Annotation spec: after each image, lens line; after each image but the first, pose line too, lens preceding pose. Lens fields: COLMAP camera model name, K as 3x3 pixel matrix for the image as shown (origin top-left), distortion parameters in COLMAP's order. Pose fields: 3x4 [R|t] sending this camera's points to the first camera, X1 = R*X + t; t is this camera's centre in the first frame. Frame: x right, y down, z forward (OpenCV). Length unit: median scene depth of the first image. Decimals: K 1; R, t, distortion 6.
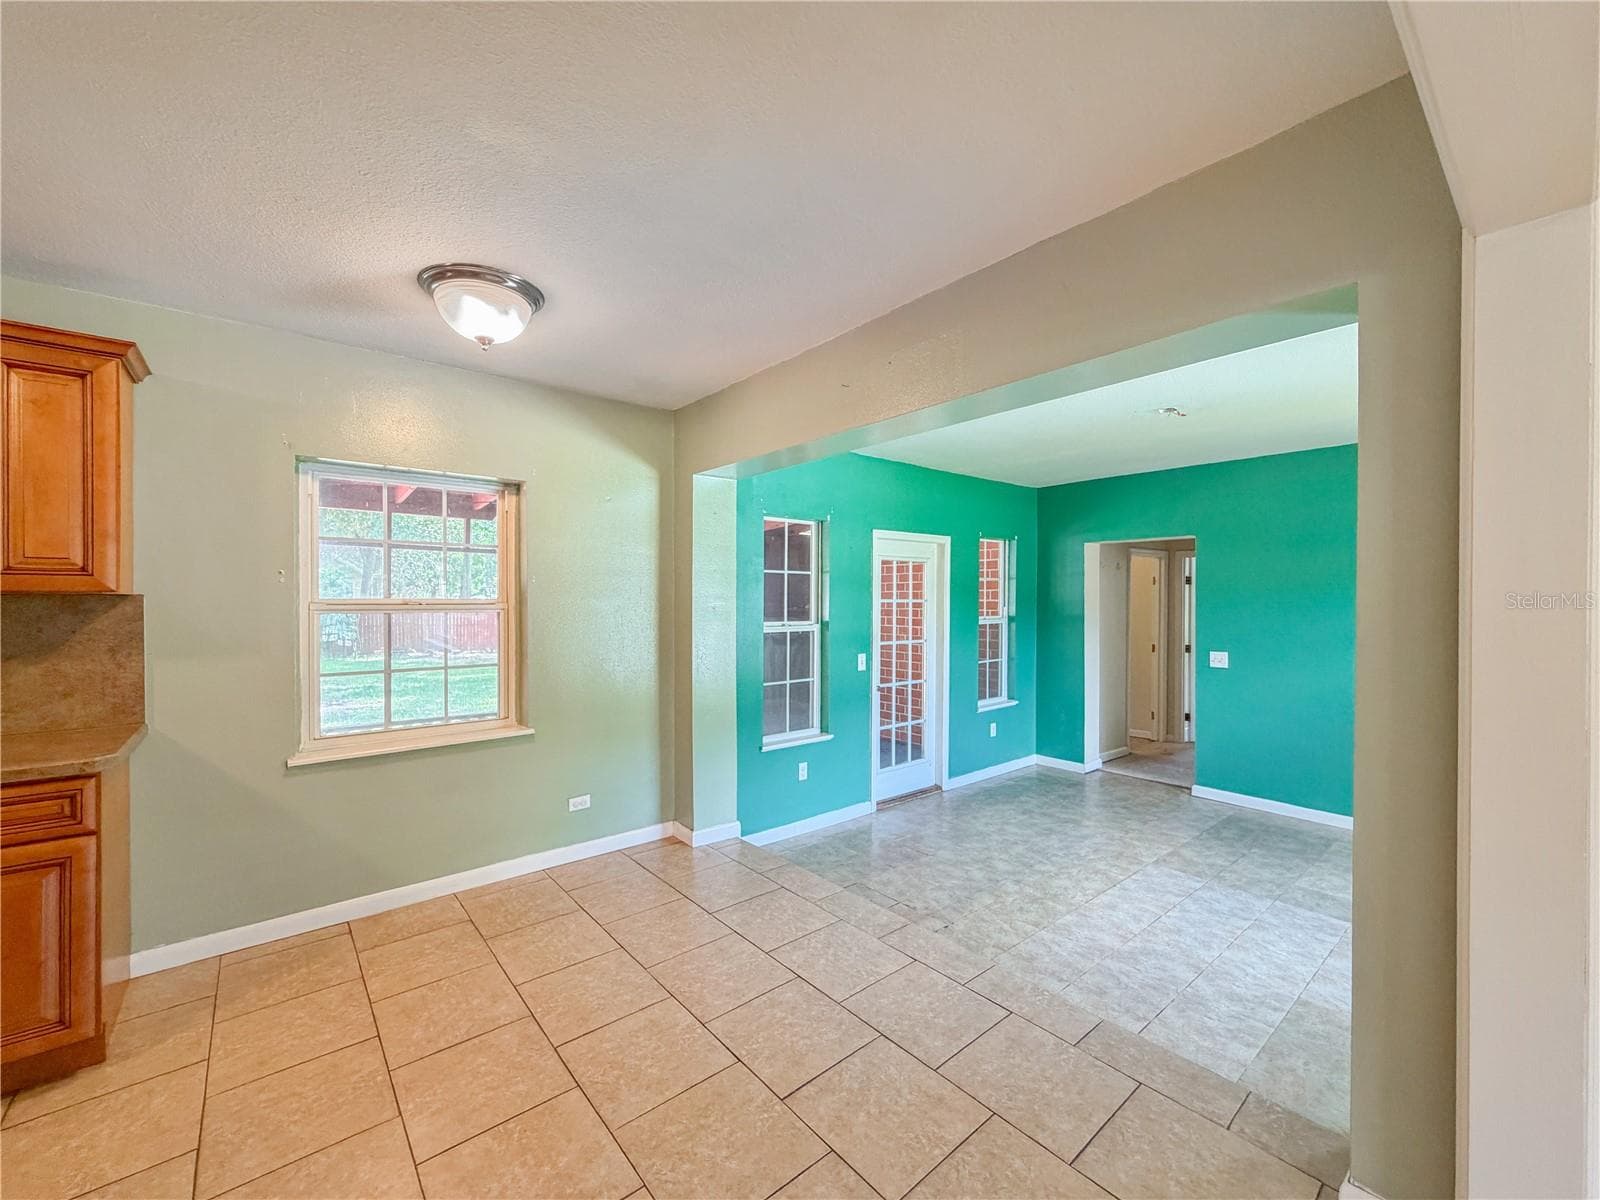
lens RADIAL K [[647.8, 0, 795.3], [0, 647.8, 601.8], [0, 0, 1]] dist [0.000685, 0.000310]
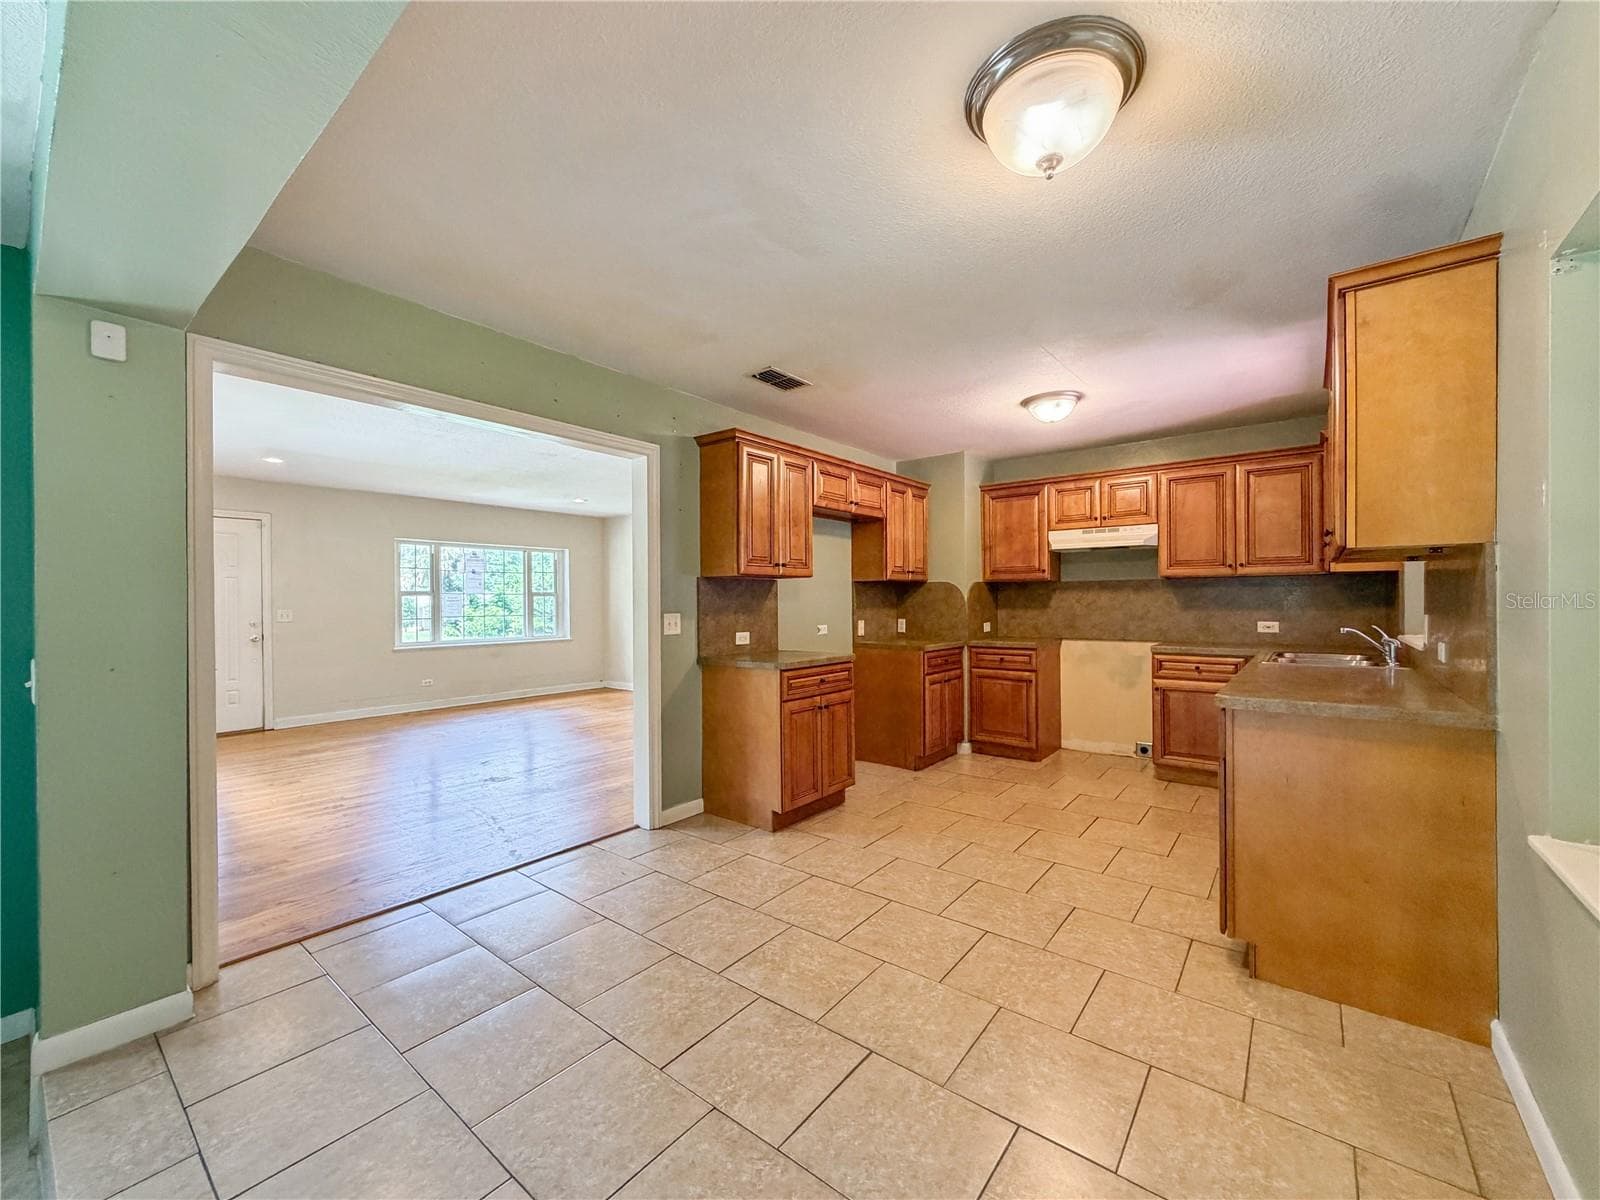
lens RADIAL K [[640.1, 0, 796.4], [0, 640.1, 601.1], [0, 0, 1]] dist [0.001042, 0.000303]
pose [[-0.979055, 0.008333, -0.203423, -0.049328], [0.007084, 0.999951, 0.006864, 0.030104], [0.203471, 0.005280, -0.979067, 1.006508]]
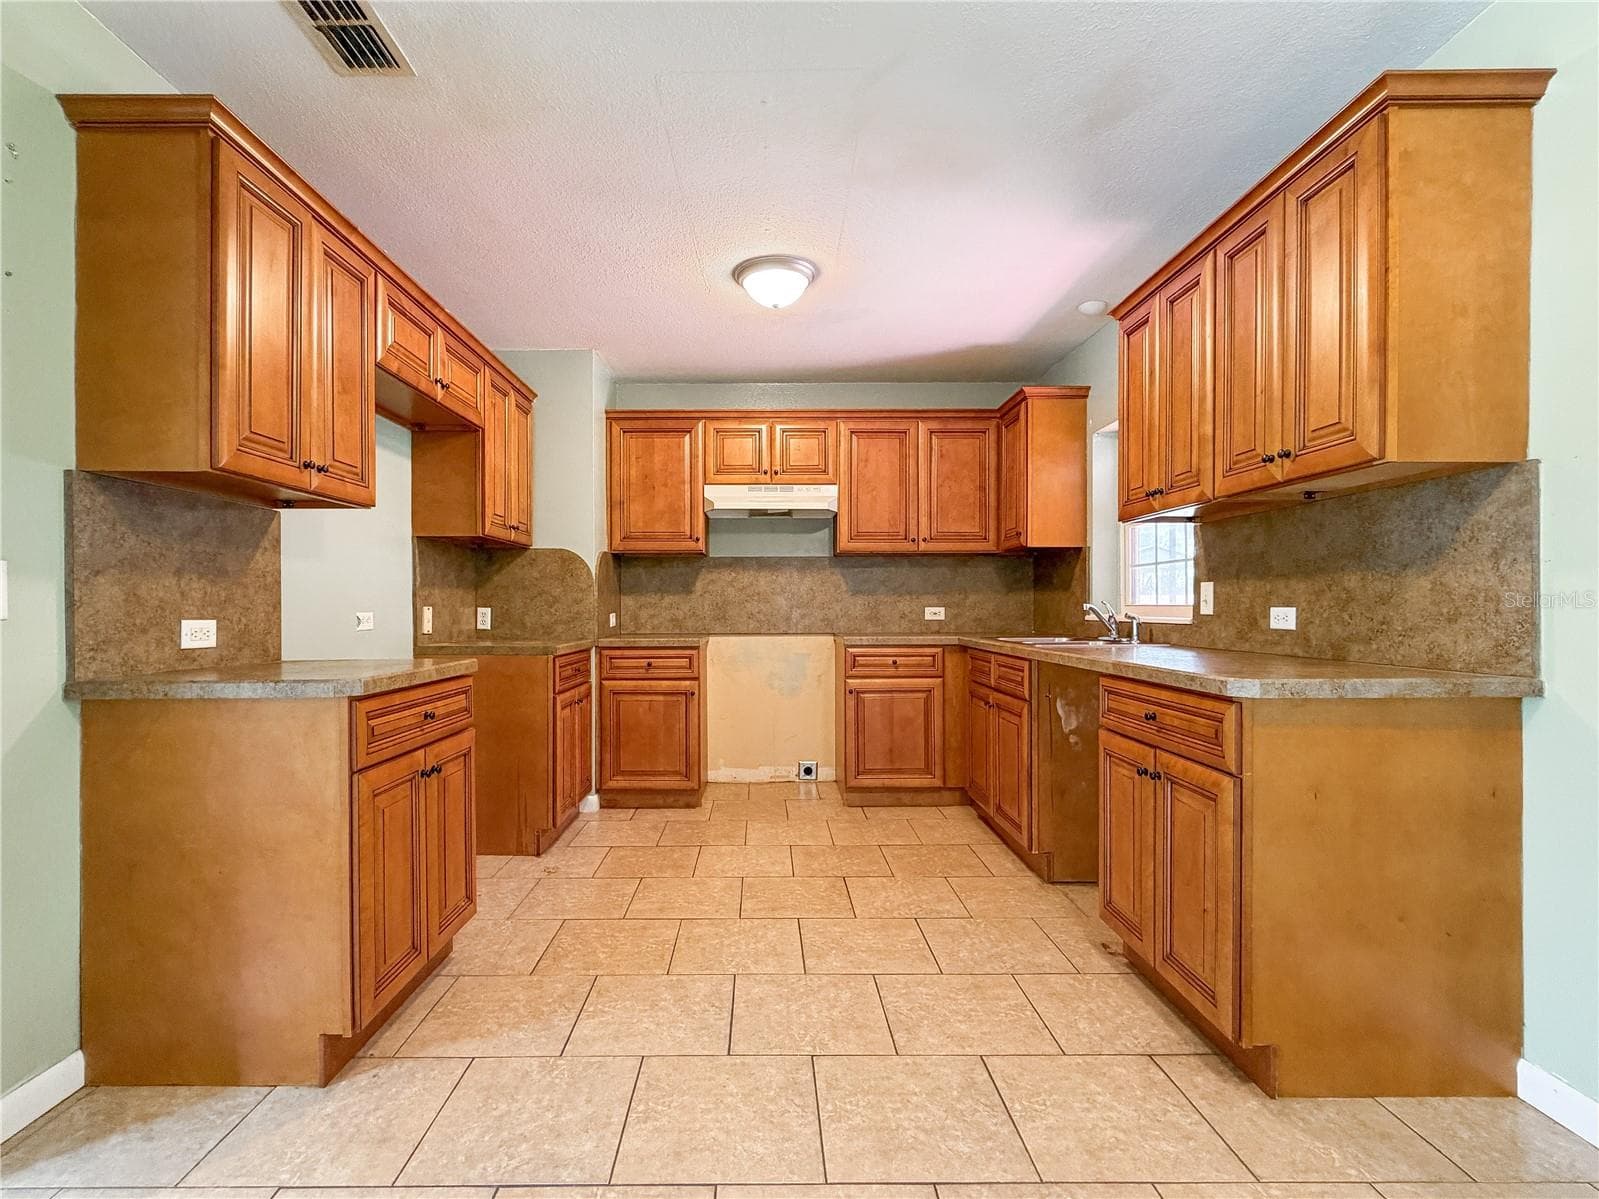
lens RADIAL K [[751.7, 0, 764.1], [0, 751.7, 609.7], [0, 0, 1]] dist [-0.001209, -0.000202]
pose [[-0.640222, 0.004969, -0.768174, -0.023339], [-0.001981, 0.999965, 0.008119, 0.078351], [0.768187, 0.006719, -0.640190, 0.580942]]
